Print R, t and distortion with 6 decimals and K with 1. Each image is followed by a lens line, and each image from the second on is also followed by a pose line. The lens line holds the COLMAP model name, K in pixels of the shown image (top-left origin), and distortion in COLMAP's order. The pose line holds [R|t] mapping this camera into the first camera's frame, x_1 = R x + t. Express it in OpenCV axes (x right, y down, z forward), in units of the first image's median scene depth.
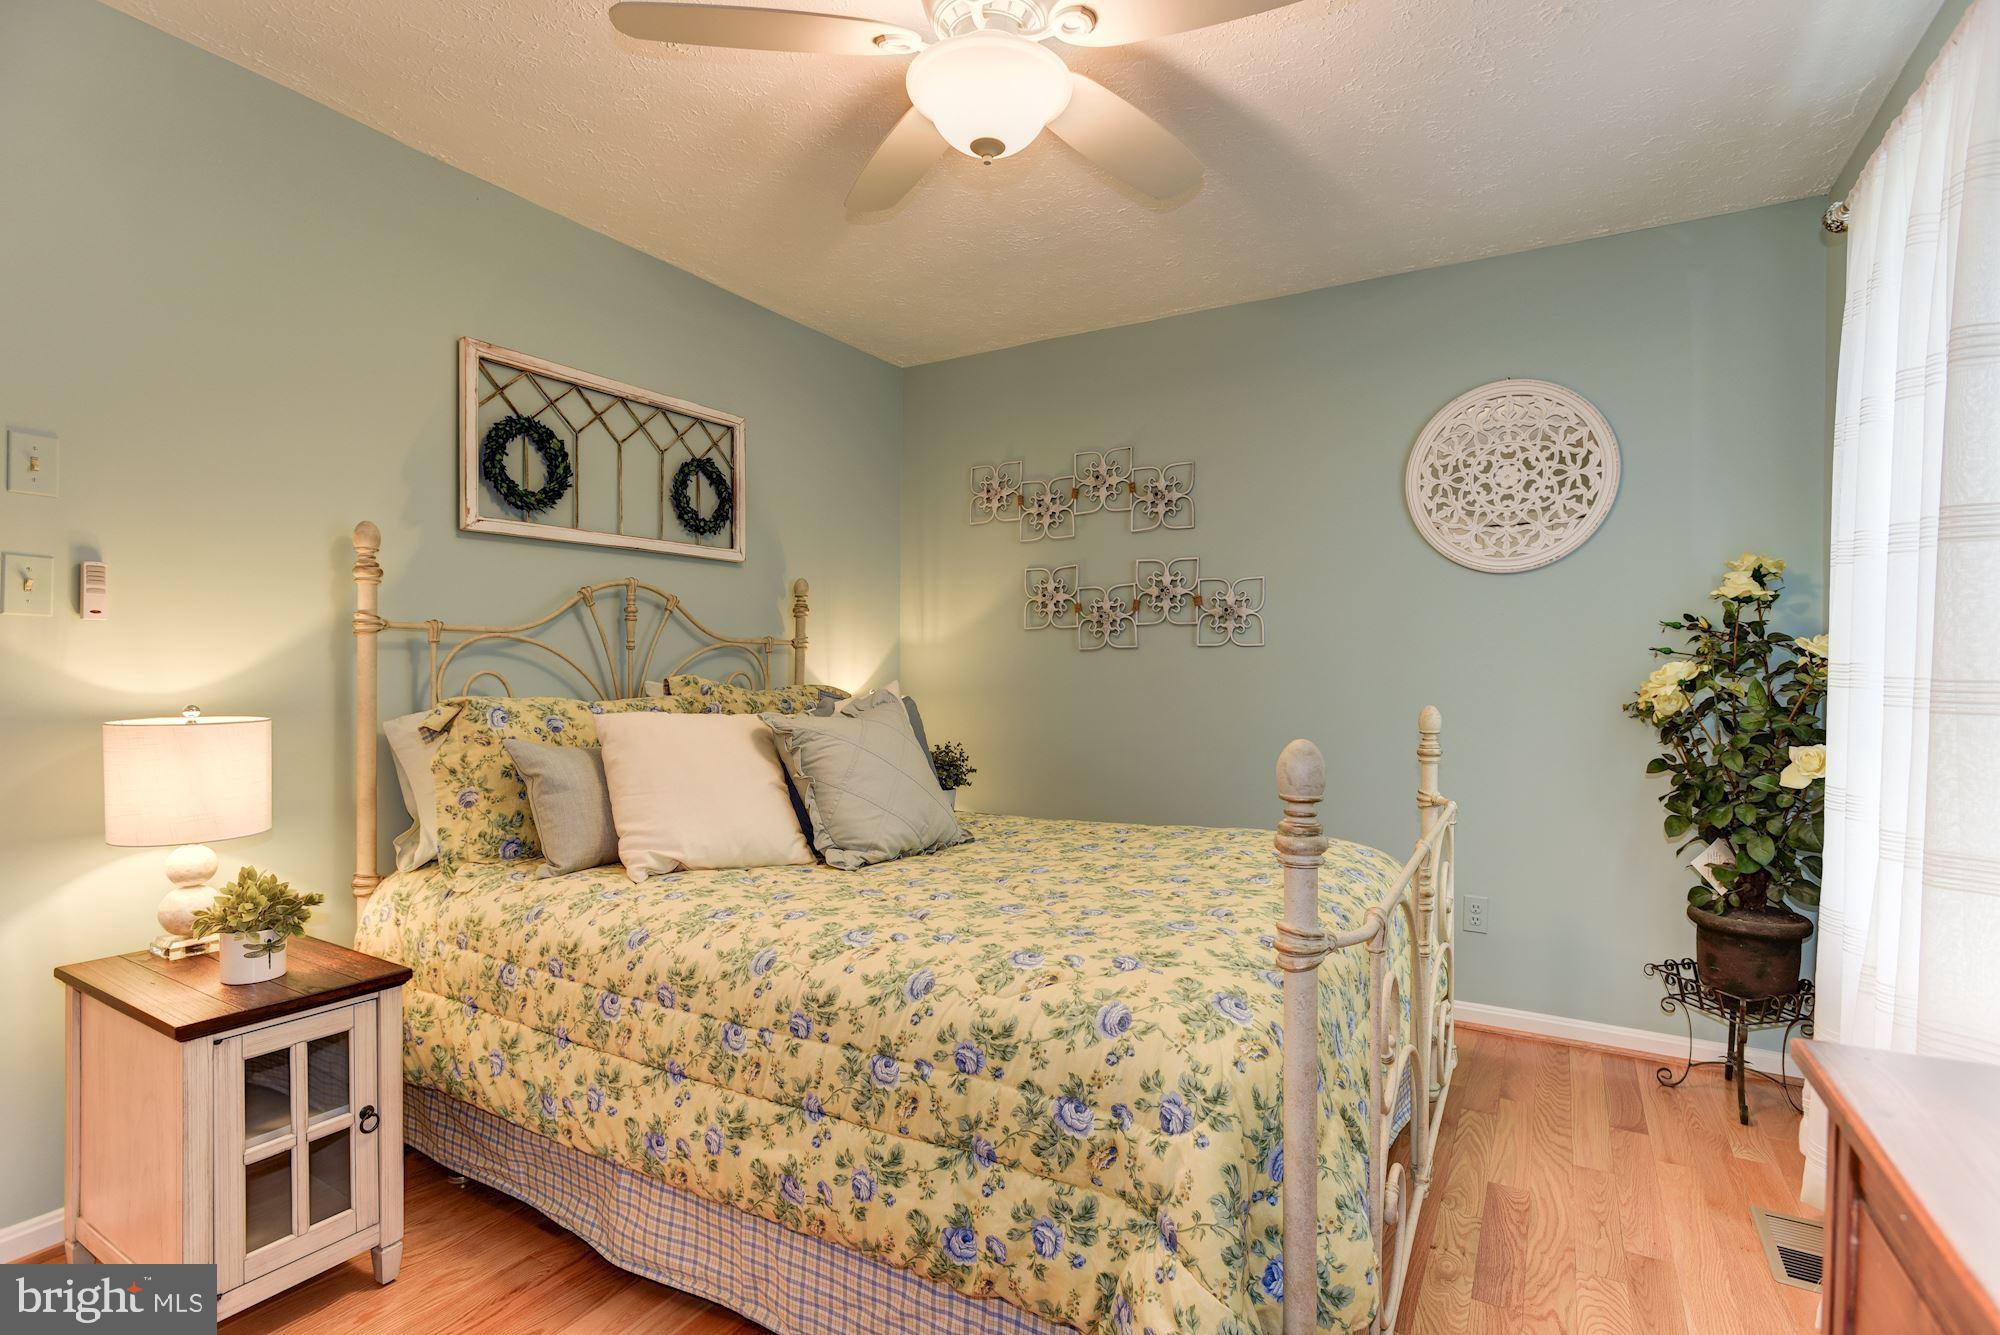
lens RADIAL K [[951.7, 0, 991.9], [0, 951.7, 672.0], [0, 0, 1]] dist [-0.044246, 0.017503]
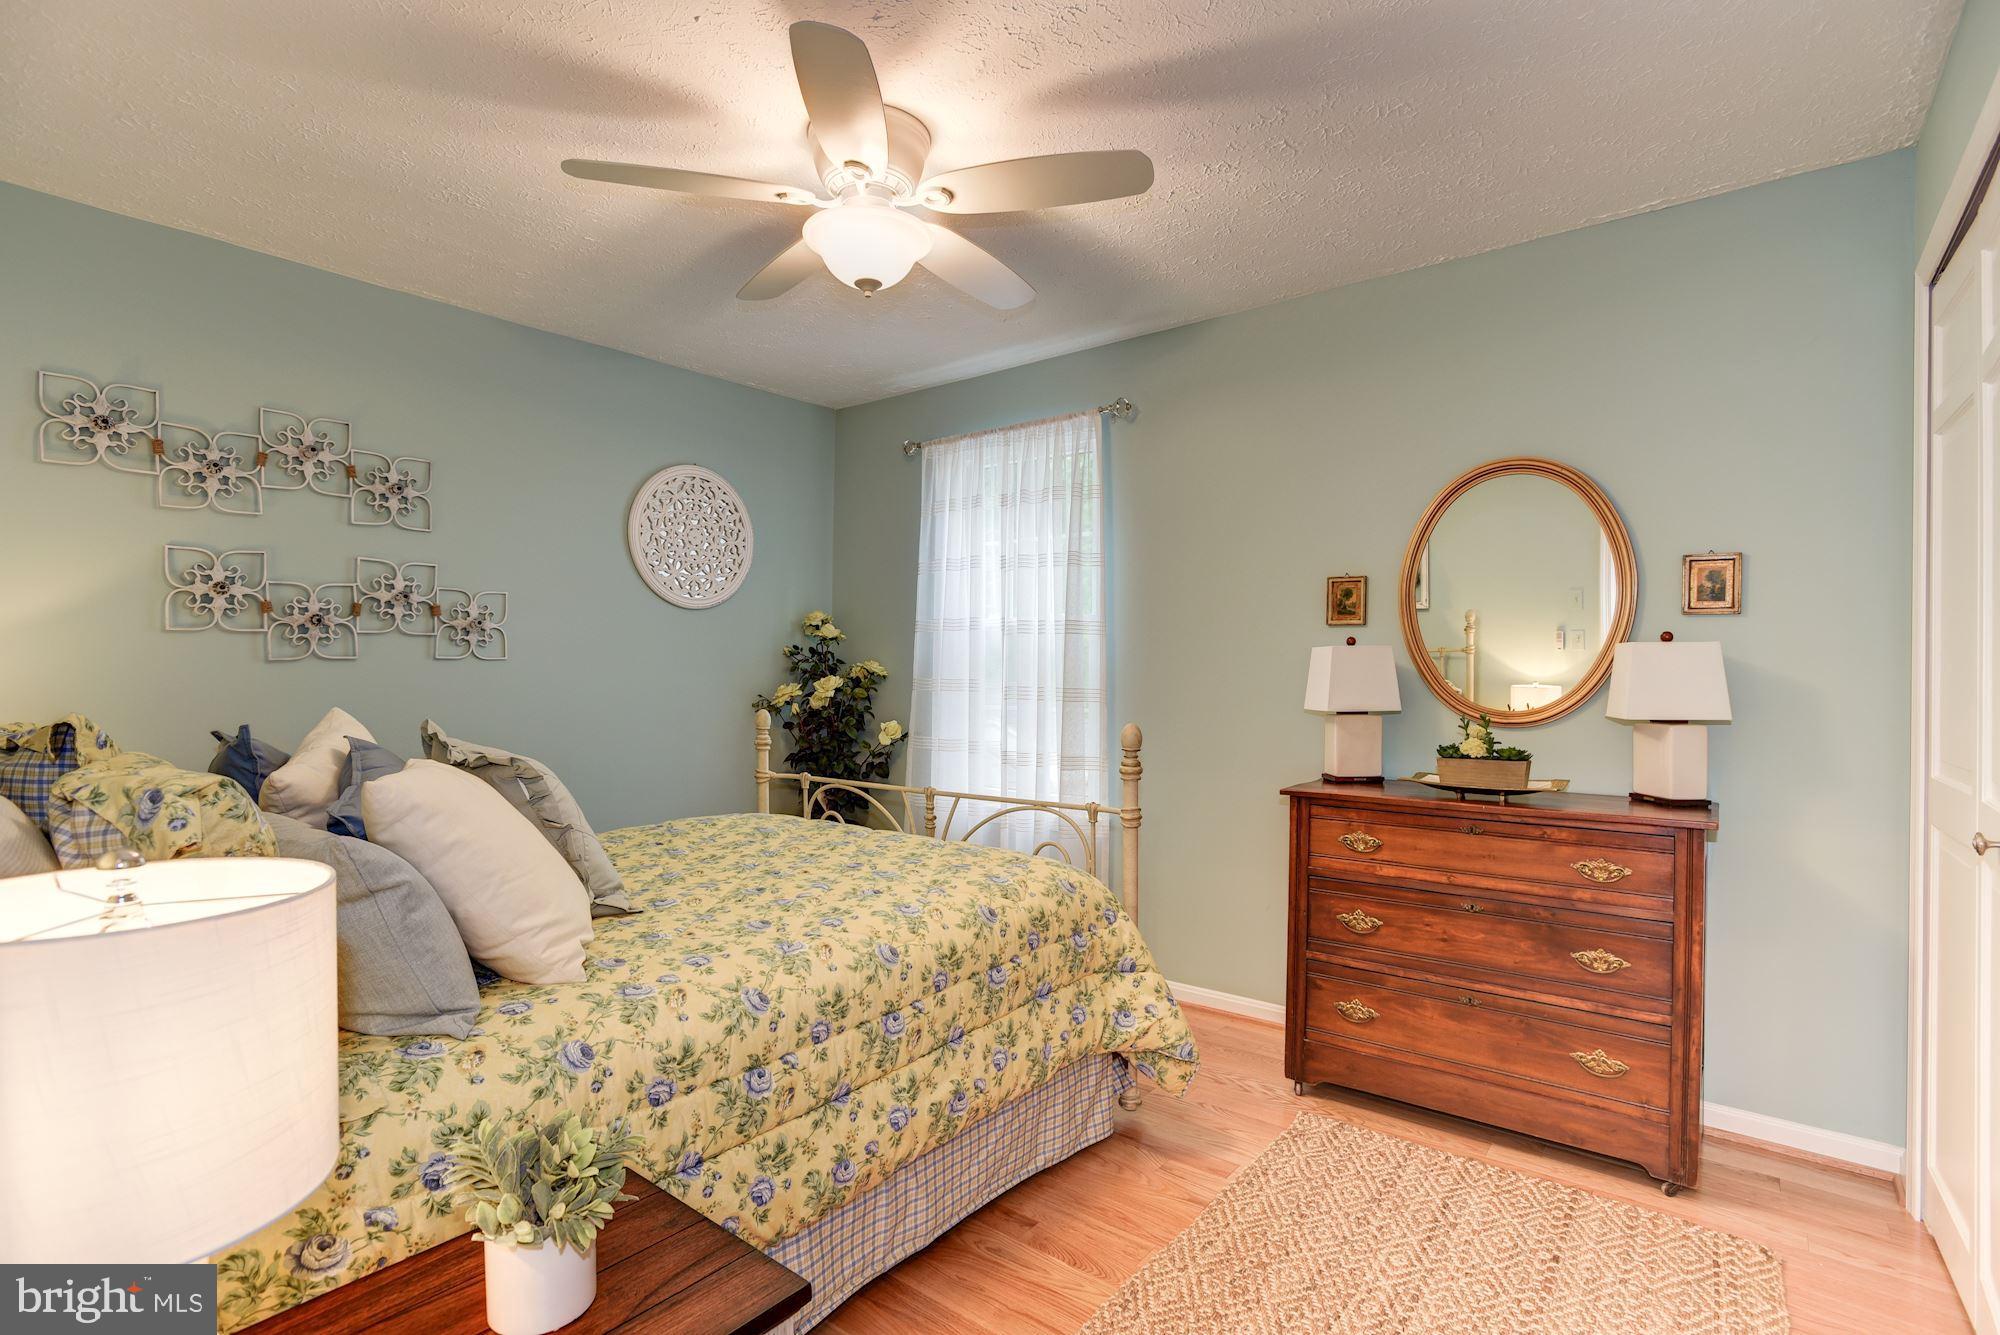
lens RADIAL K [[951.7, 0, 992.1], [0, 951.7, 668.5], [0, 0, 1]] dist [-0.044246, 0.017503]
pose [[0.150201, -0.003741, 0.988648, -0.709311], [-0.000920, 0.999992, 0.003924, -0.024983], [-0.988655, -0.001499, 0.150196, 0.362737]]
